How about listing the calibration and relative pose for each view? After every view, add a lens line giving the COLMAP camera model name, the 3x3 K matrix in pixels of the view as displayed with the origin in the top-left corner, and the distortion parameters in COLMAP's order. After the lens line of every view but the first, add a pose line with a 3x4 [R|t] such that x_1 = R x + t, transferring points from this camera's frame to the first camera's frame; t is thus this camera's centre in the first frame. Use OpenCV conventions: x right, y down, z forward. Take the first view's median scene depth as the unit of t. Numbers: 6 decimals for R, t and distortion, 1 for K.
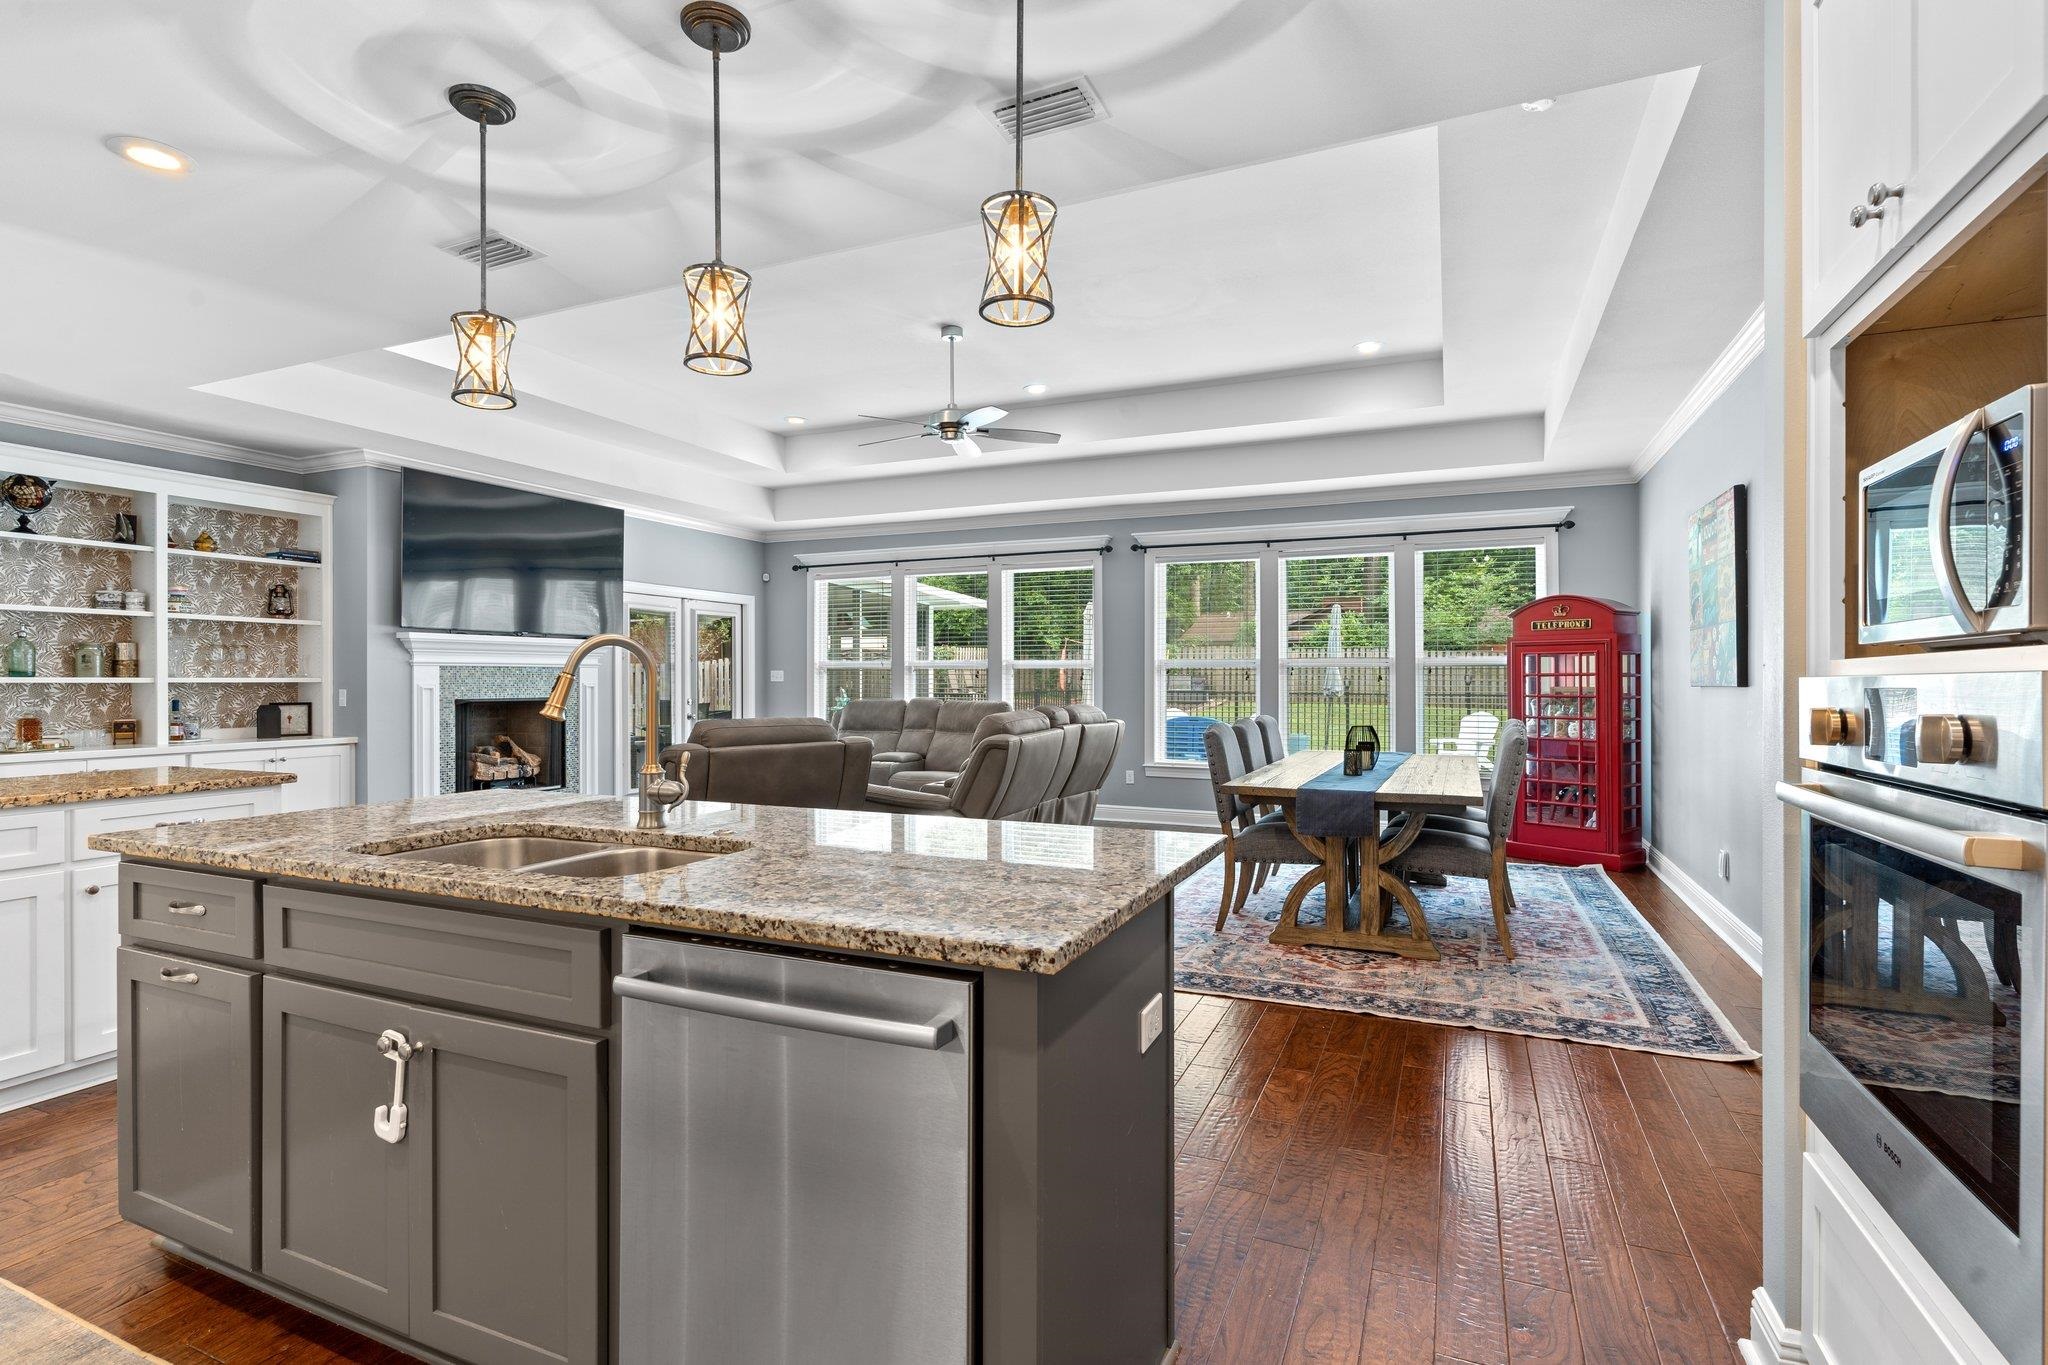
lens RADIAL K [[981.0, 0, 1017.2], [0, 981.0, 681.2], [0, 0, 1]] dist [-0.000406, -0.000256]
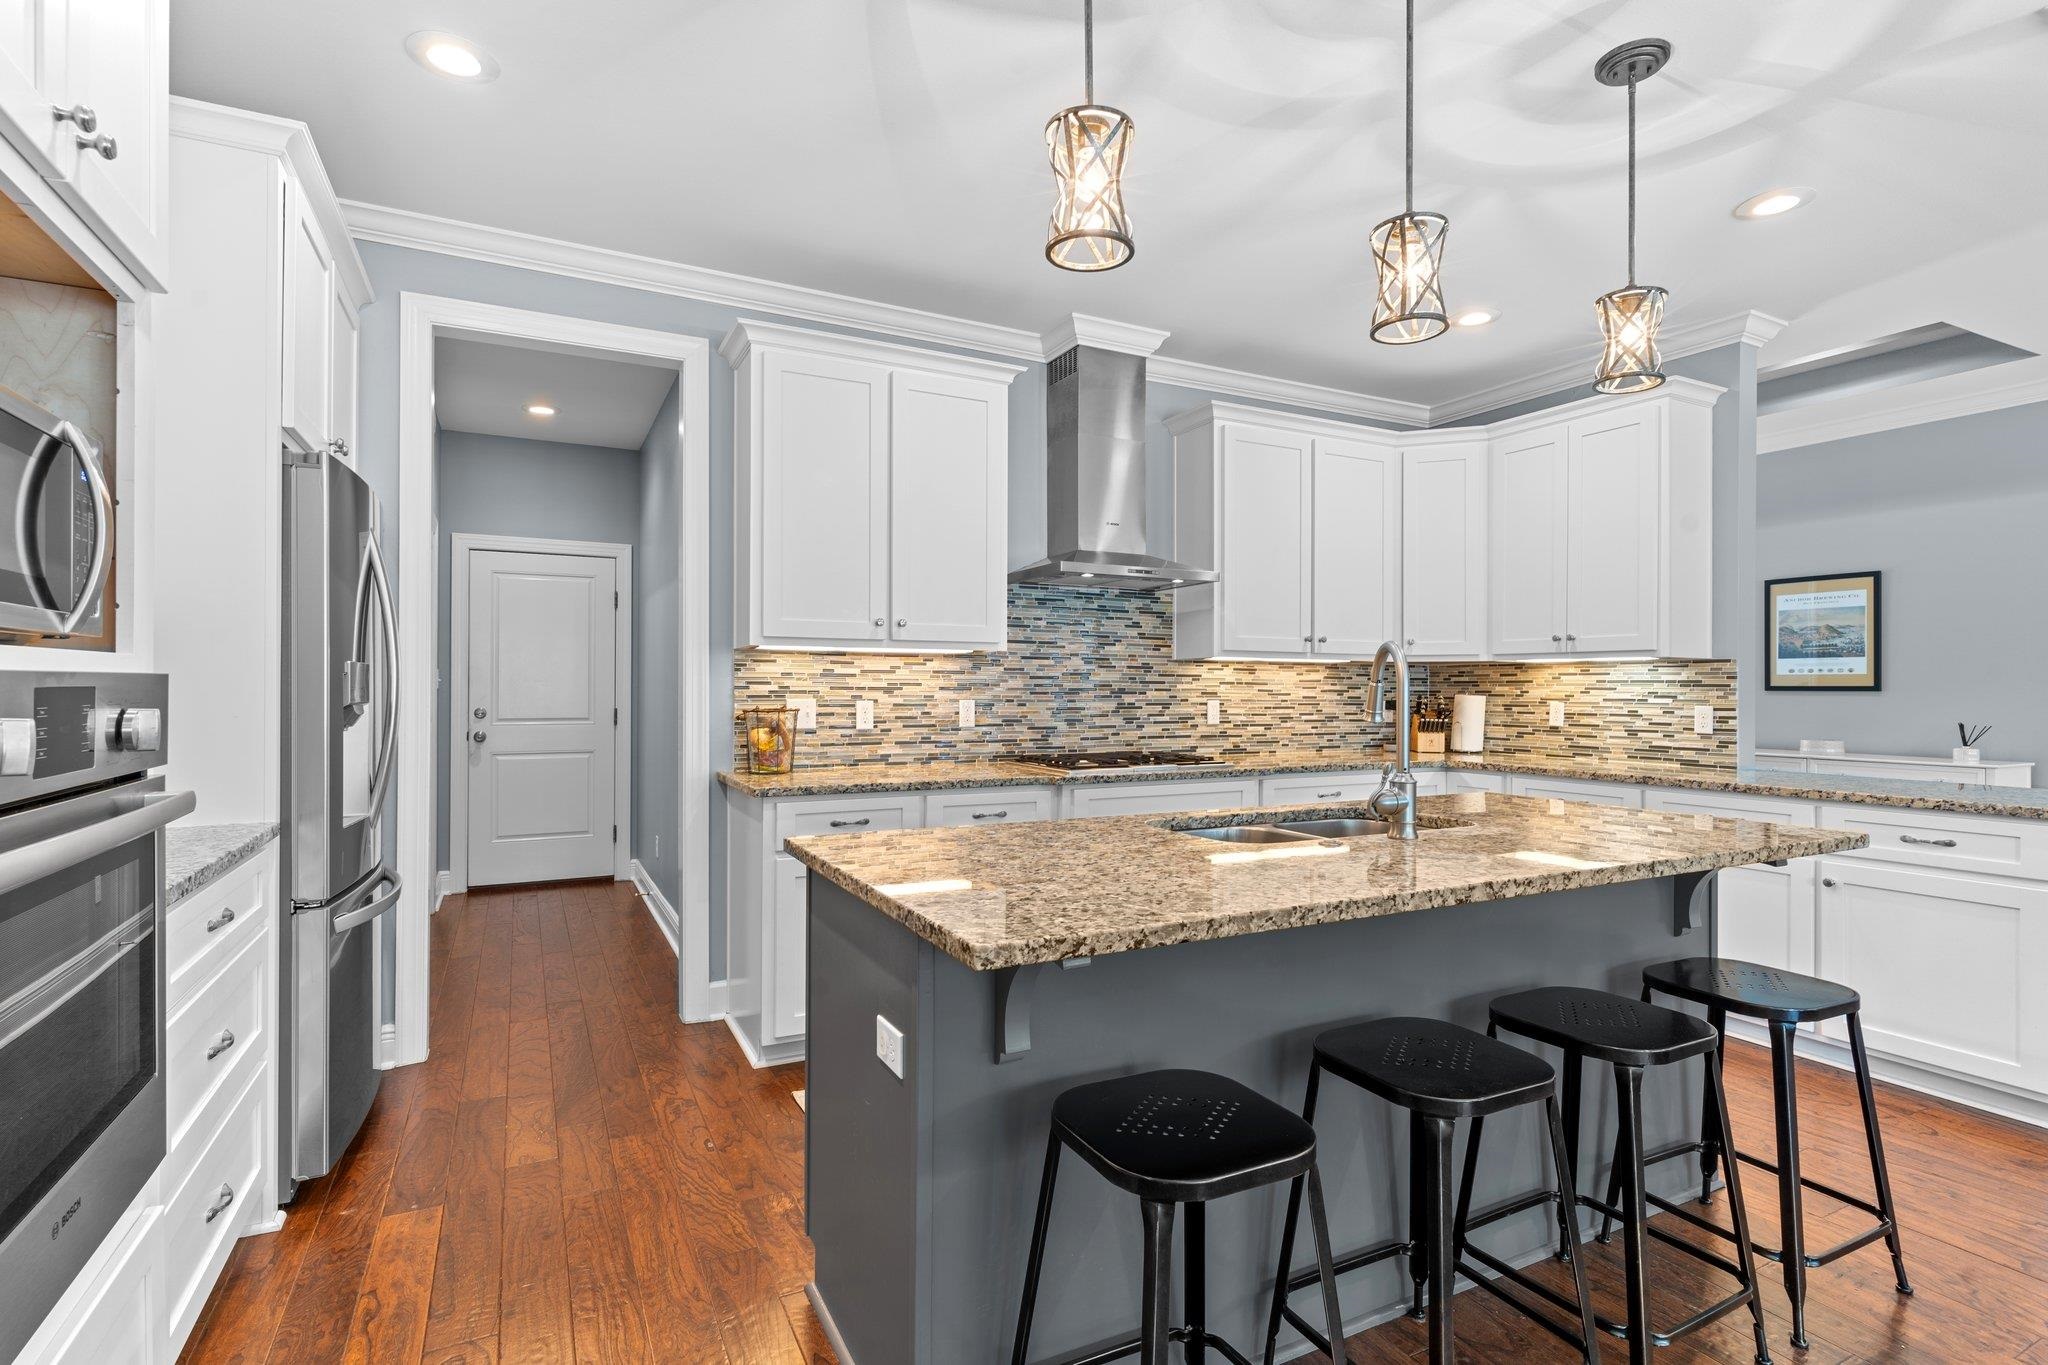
lens RADIAL K [[977.4, 0, 1020.5], [0, 977.4, 681.2], [0, 0, 1]] dist [0.000945, 0.000650]
pose [[-0.626939, -0.006966, -0.779038, 0.214106], [-0.004636, 0.999976, -0.005210, 0.000123], [0.779055, 0.000345, -0.626956, 0.459362]]
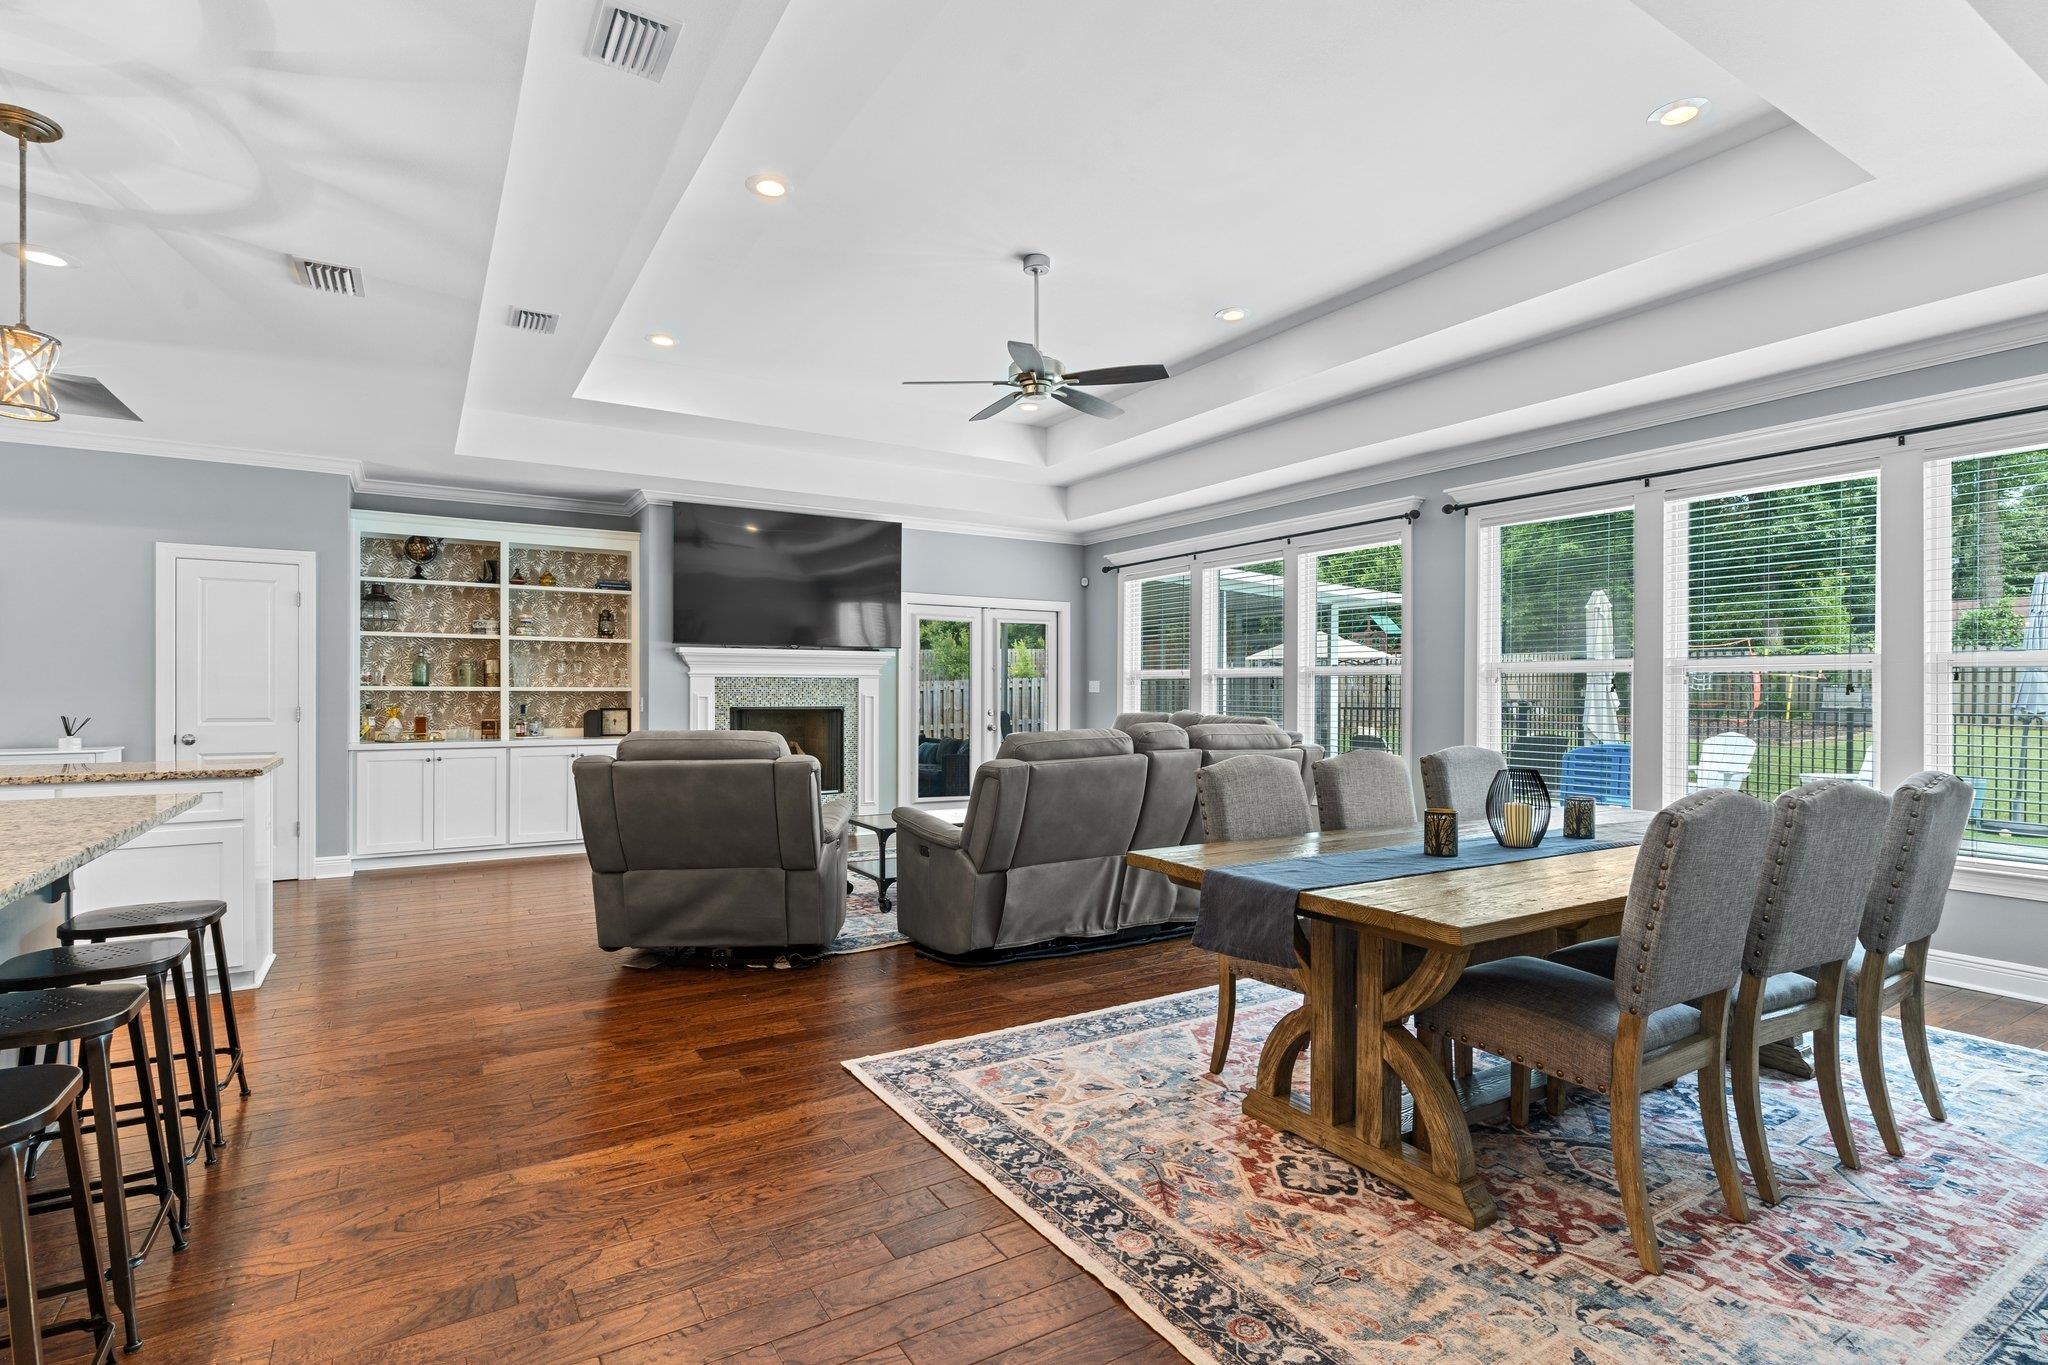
lens RADIAL K [[981.2, 0, 1015.9], [0, 981.2, 698.3], [0, 0, 1]] dist [0.001113, 0.000333]
pose [[0.825775, 0.006830, -0.563958, 0.361152], [-0.003862, 0.999972, 0.006456, 0.000238], [0.563986, -0.003153, 0.825778, 0.300282]]
